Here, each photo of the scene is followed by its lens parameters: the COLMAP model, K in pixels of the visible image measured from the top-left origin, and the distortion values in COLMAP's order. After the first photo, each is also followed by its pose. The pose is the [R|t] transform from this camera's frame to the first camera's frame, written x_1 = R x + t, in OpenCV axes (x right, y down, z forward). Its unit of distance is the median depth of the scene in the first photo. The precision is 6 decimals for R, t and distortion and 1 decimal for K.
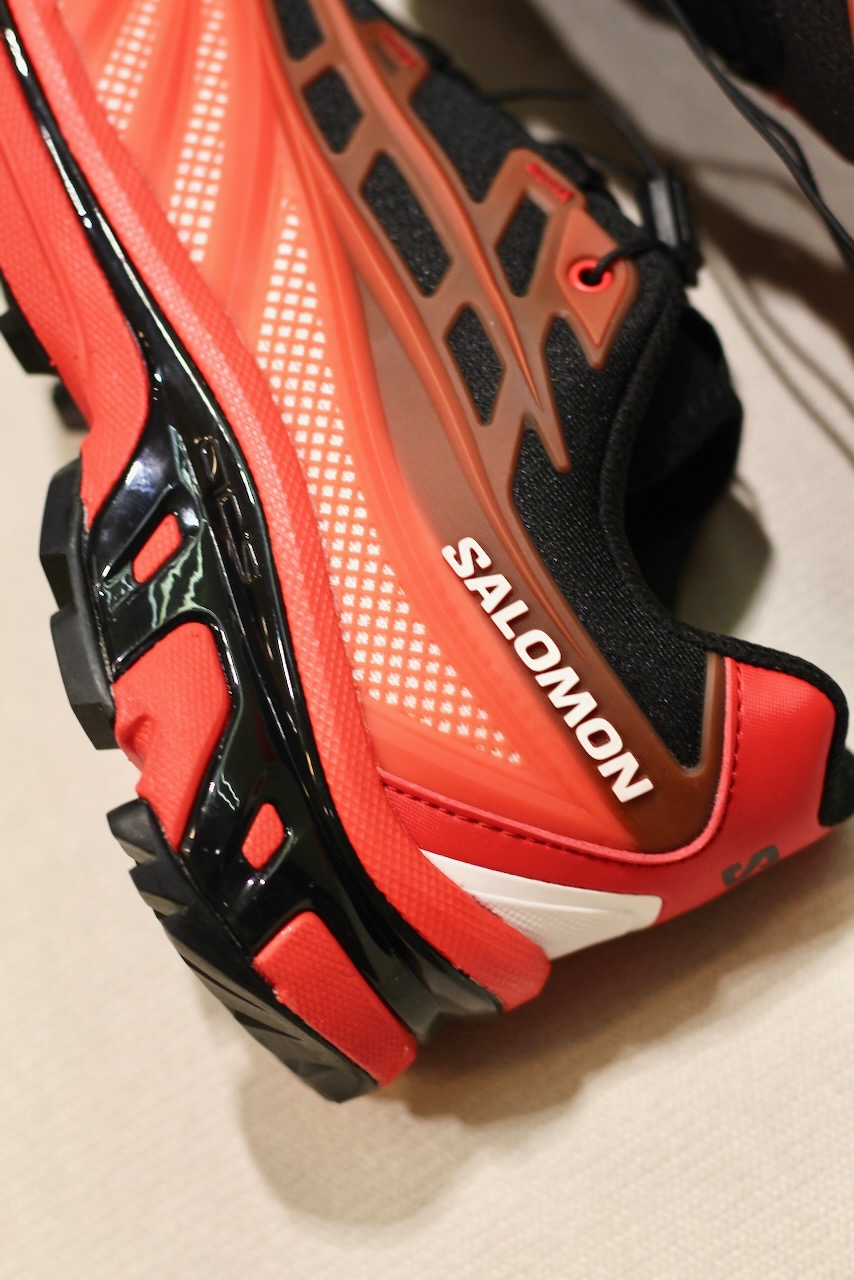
lens RADIAL K [[3312.8, 0, 427.0], [0, 3312.8, 640.0], [0, 0, 1]] dist [-0.124477, -0.340660]
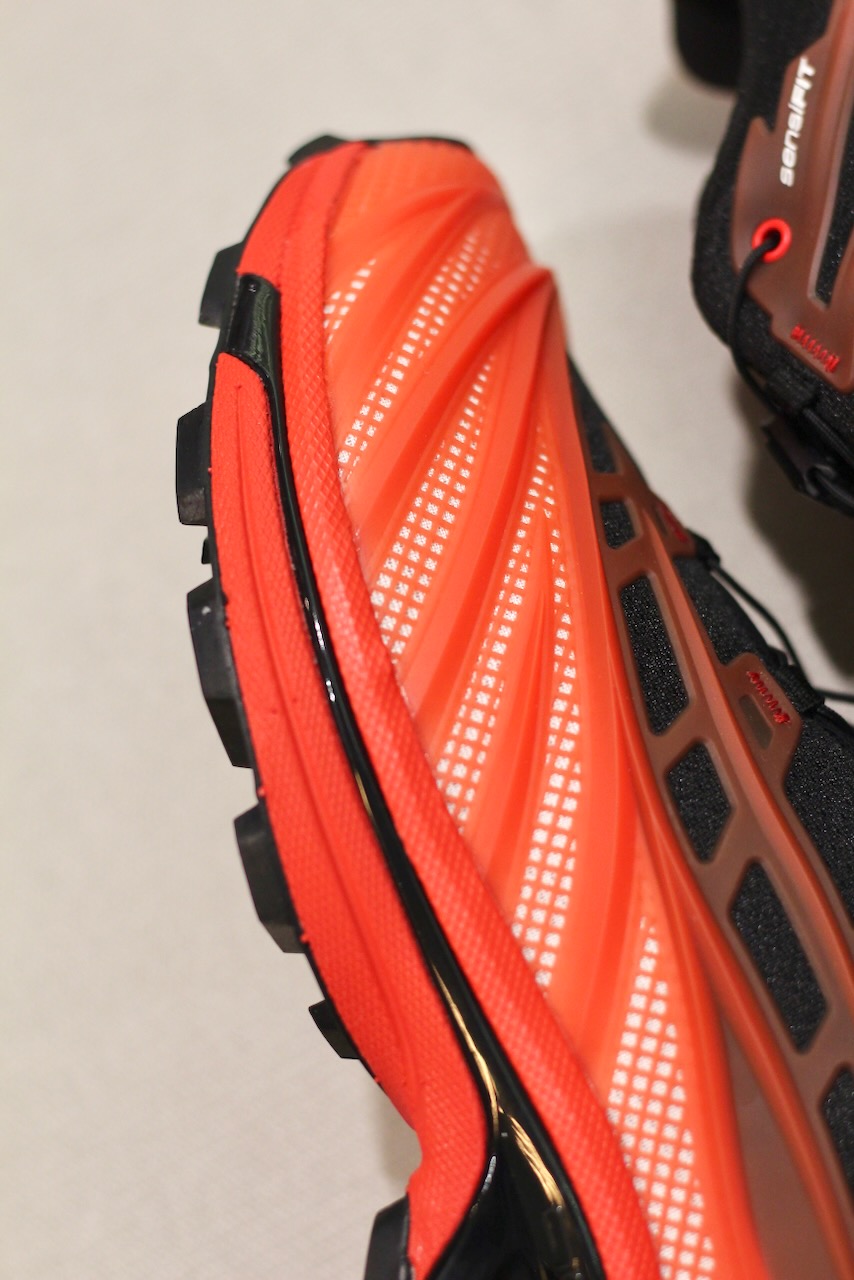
lens RADIAL K [[3312.8, 0, 427.0], [0, 3312.8, 640.0], [0, 0, 1]] dist [-0.124477, -0.340660]
pose [[0.998695, 0.045655, -0.022875, -0.085706], [-0.042425, 0.991132, 0.125926, -0.322487], [0.028421, -0.124791, 0.991776, 0.121198]]
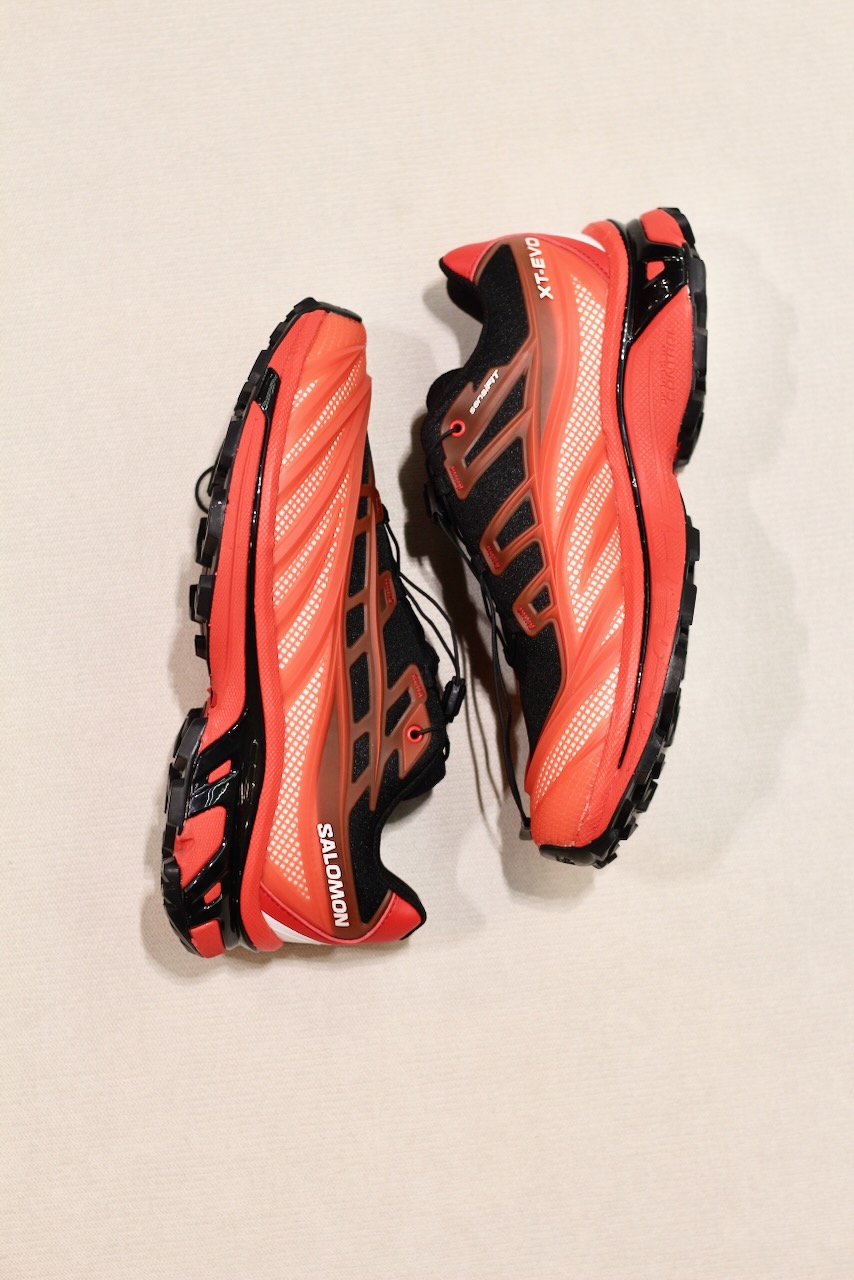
lens RADIAL K [[3312.8, 0, 427.0], [0, 3312.8, 640.0], [0, 0, 1]] dist [-0.124477, -0.340660]
pose [[0.885205, 0.385233, 0.260784, -0.648578], [-0.457489, 0.822539, 0.337836, -1.054580], [-0.084360, -0.418359, 0.904356, -1.316308]]
